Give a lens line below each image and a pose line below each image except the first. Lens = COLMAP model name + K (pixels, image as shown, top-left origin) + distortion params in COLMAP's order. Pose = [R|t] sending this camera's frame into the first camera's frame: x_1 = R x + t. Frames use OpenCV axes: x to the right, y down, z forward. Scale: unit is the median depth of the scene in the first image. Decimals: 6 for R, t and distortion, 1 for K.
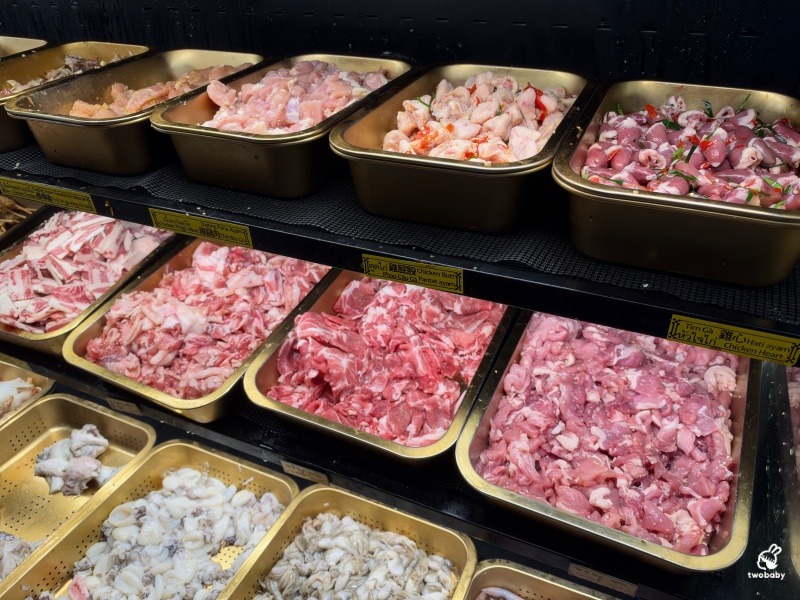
lens RADIAL K [[599.5, 0, 402.3], [0, 599.5, 298.2], [0, 0, 1]] dist [0.012239, -0.047897]
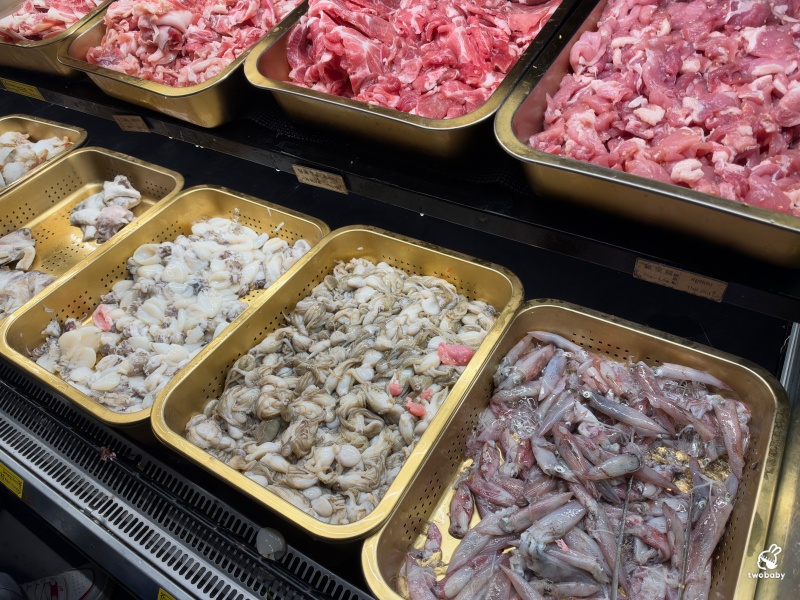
lens RADIAL K [[599.5, 0, 402.9], [0, 599.5, 297.3], [0, 0, 1]] dist [0.012239, -0.047897]
pose [[0.991985, 0.038975, -0.120197, 0.056093], [-0.005318, 0.963277, 0.268457, 0.202754], [0.126246, -0.265666, 0.955763, 0.151864]]
